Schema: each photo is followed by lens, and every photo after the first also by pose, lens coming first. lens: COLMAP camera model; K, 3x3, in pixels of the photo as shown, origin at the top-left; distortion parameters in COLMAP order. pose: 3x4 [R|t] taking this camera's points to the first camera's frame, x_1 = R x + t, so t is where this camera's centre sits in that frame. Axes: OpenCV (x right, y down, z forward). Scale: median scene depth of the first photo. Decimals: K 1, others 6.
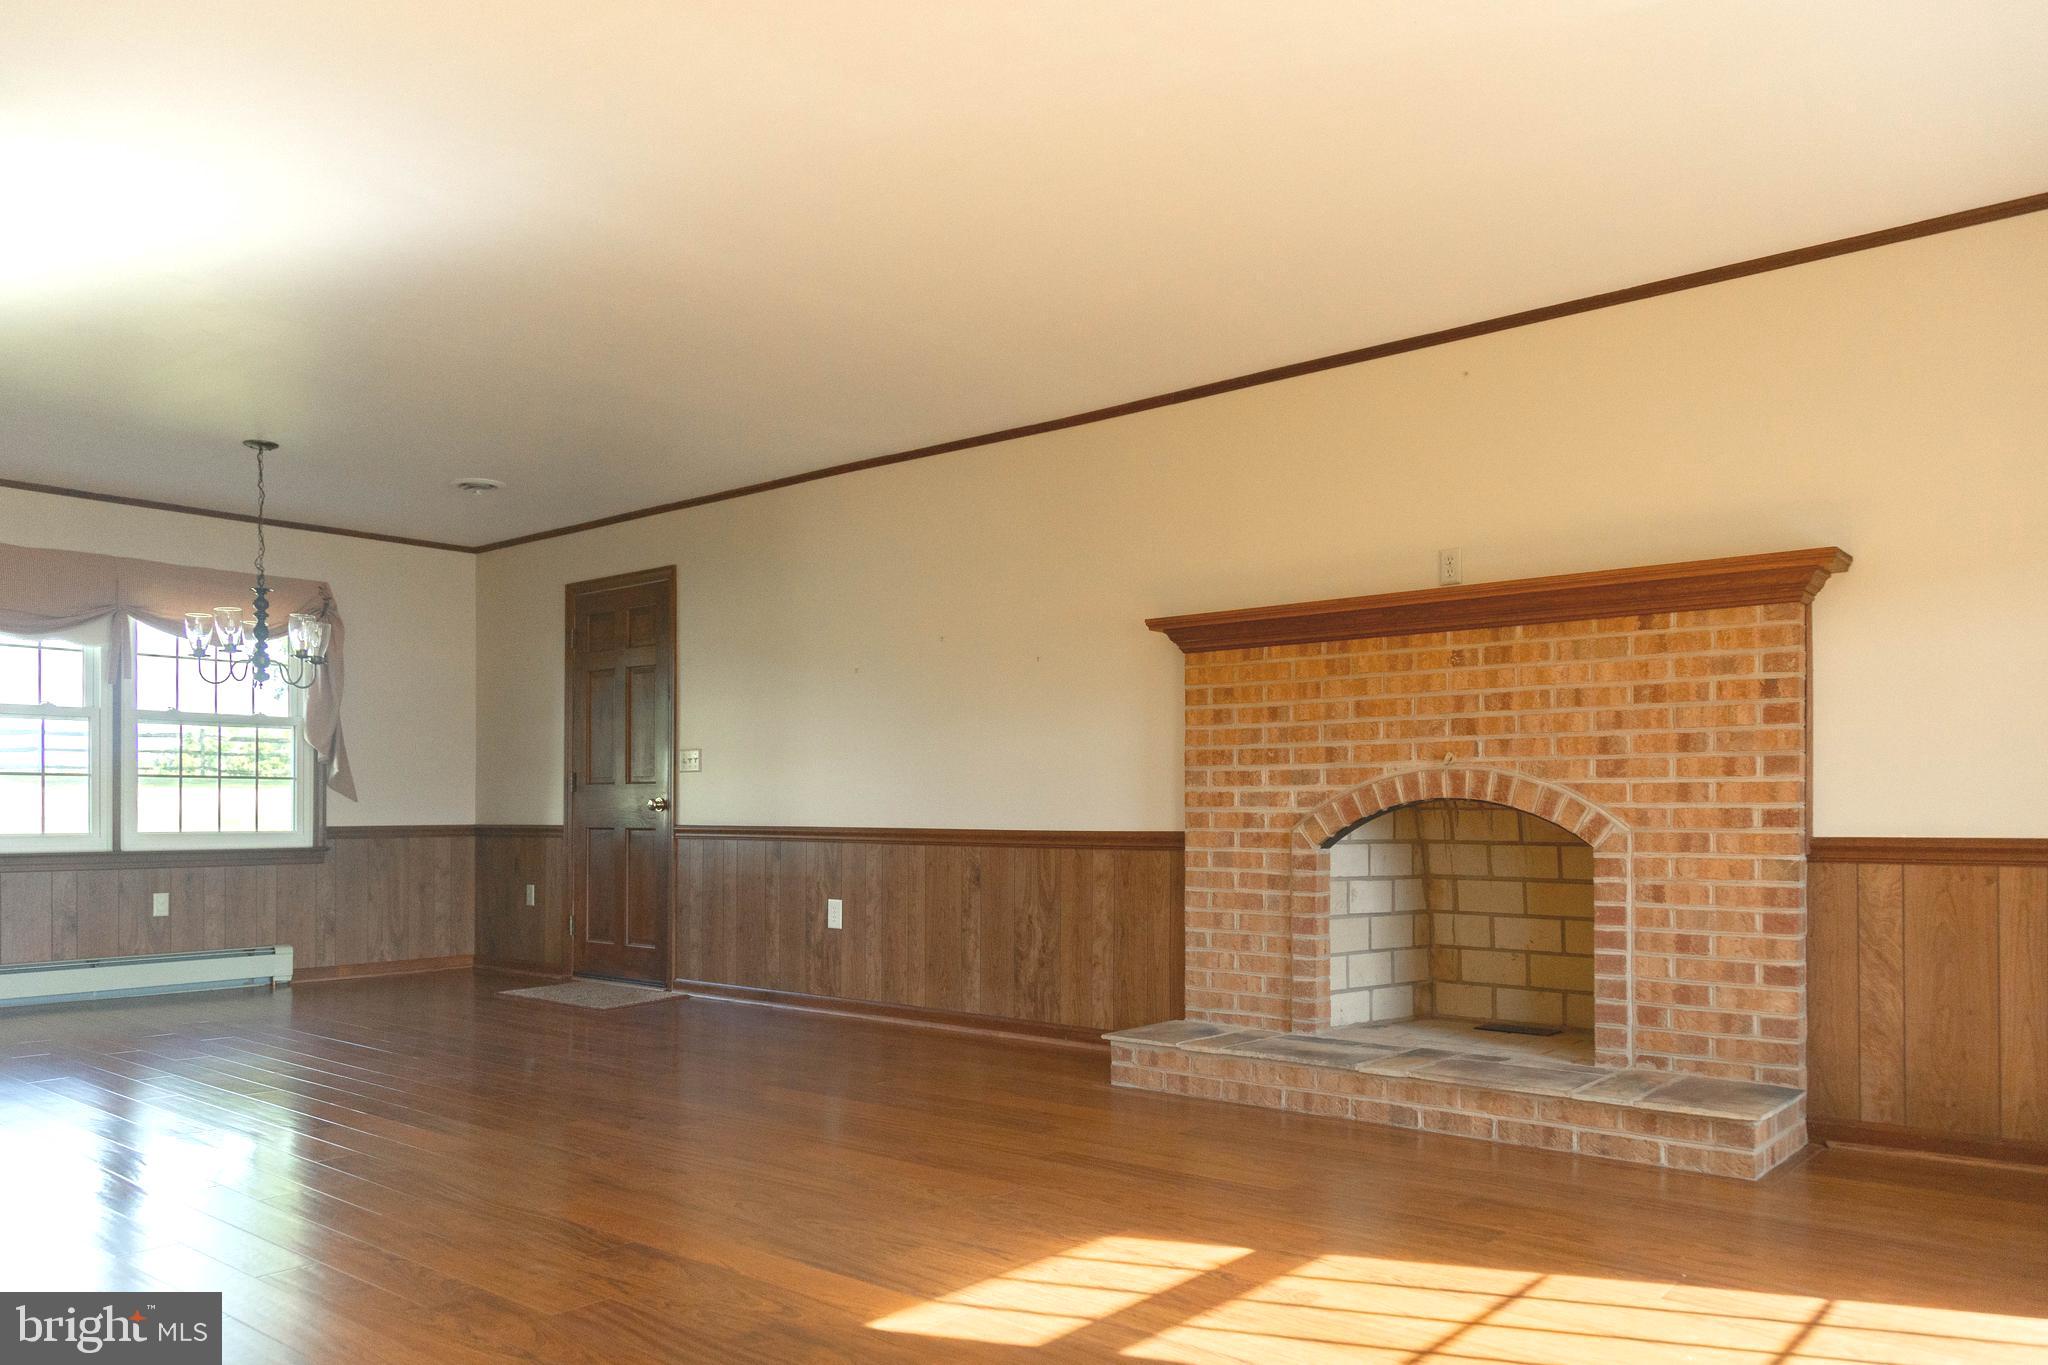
lens RADIAL K [[1461.9, 0, 1023.0], [0, 1461.9, 802.3], [0, 0, 1]] dist [0.004245, -0.000921]
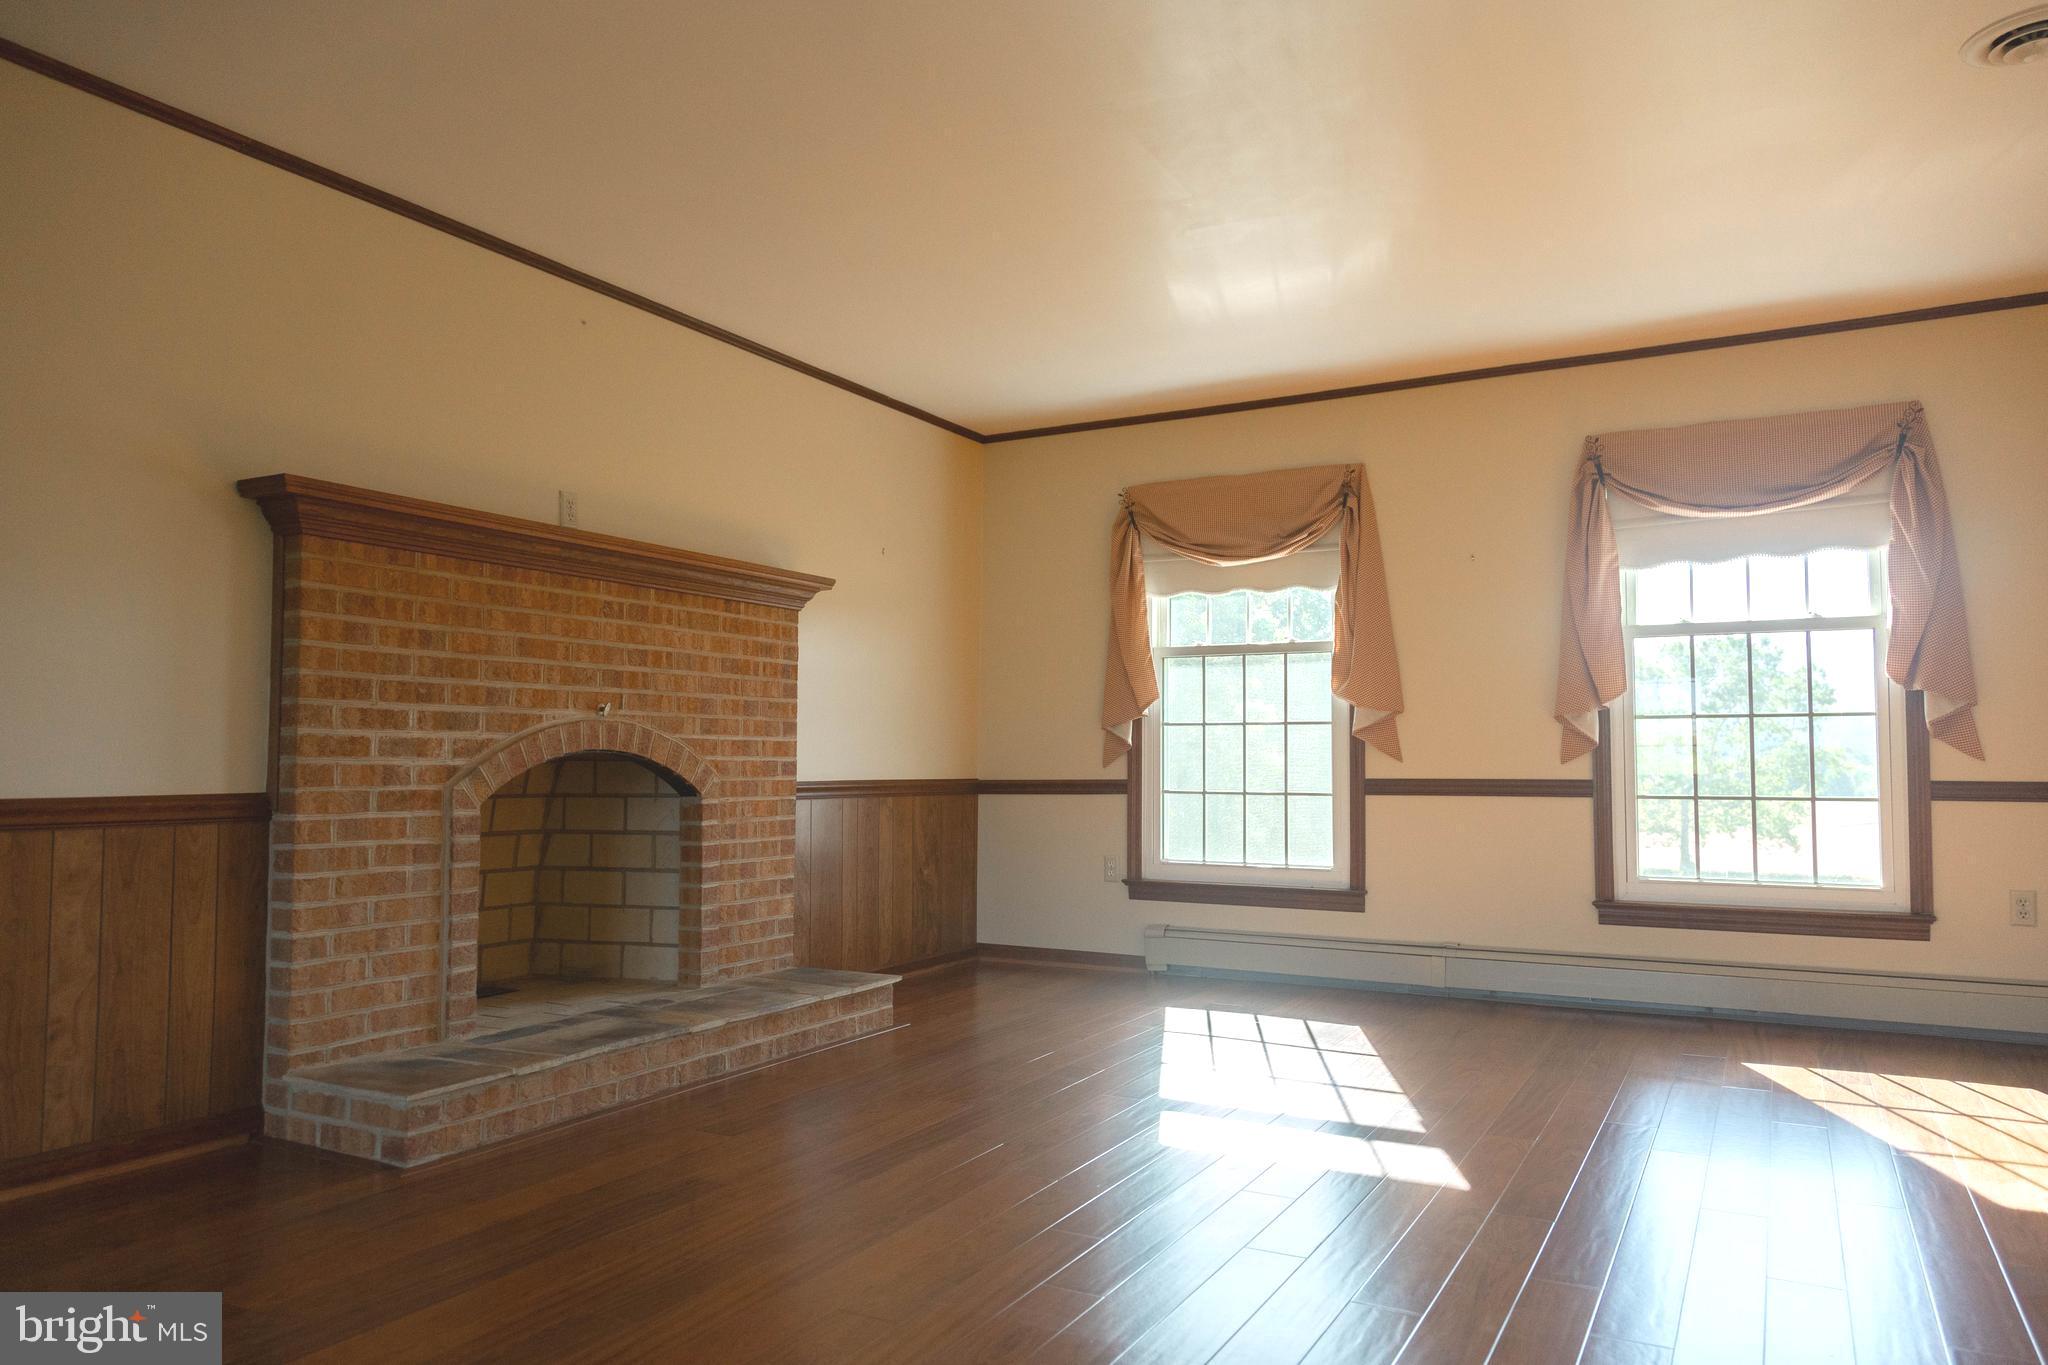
lens RADIAL K [[1345.8, 0, 1037.7], [0, 1345.8, 690.7], [0, 0, 1]] dist [0.015660, -0.004285]
pose [[-0.183745, 0.054498, 0.981462, -0.611052], [-0.005002, 0.998397, -0.056375, 0.006628], [-0.982961, -0.015267, -0.183178, 0.821921]]
